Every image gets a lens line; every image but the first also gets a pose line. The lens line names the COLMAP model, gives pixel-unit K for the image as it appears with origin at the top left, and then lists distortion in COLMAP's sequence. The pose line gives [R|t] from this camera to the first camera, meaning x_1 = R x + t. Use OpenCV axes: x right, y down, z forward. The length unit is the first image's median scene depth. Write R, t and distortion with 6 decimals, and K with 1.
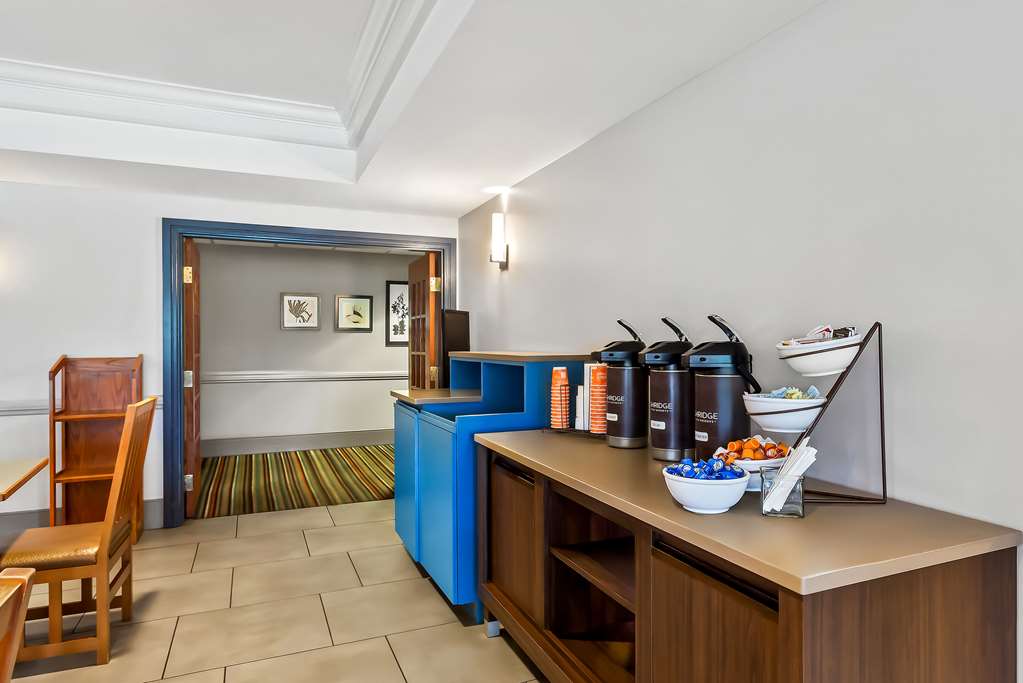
lens RADIAL K [[614.8, 0, 511.5], [0, 614.8, 341.5], [0, 0, 1]] dist [-0.000235, -0.000034]
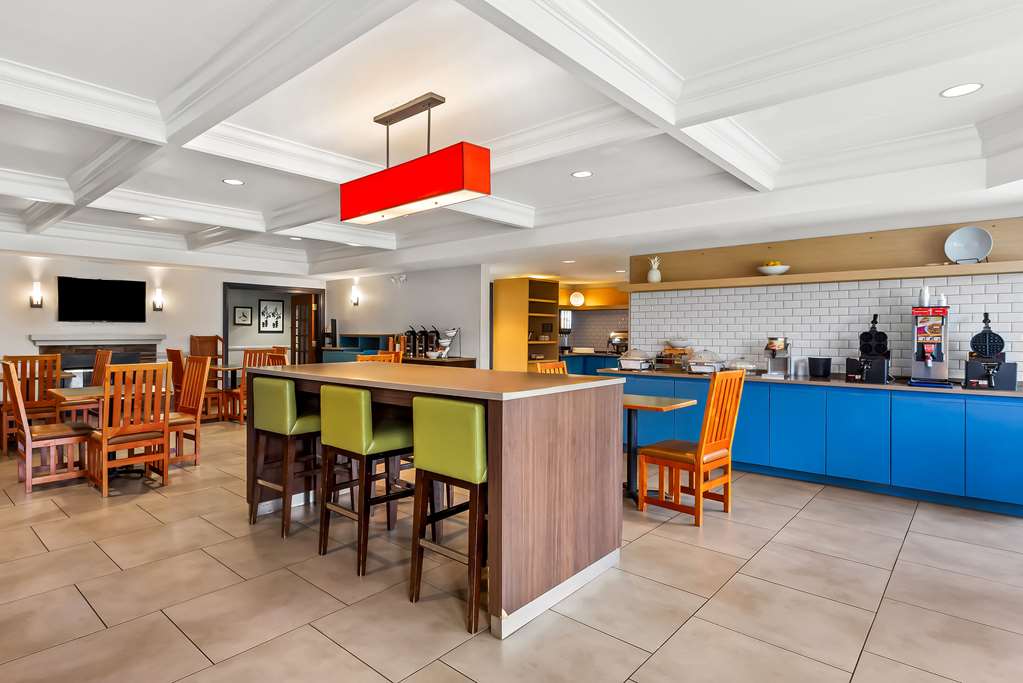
lens RADIAL K [[614.8, 0, 511.5], [0, 614.8, 341.5], [0, 0, 1]] dist [-0.000235, -0.000034]
pose [[0.870719, -0.006113, 0.491743, -0.792463], [-0.001147, 0.999895, 0.014463, 0.009120], [-0.491779, -0.013157, 0.870620, -1.856496]]
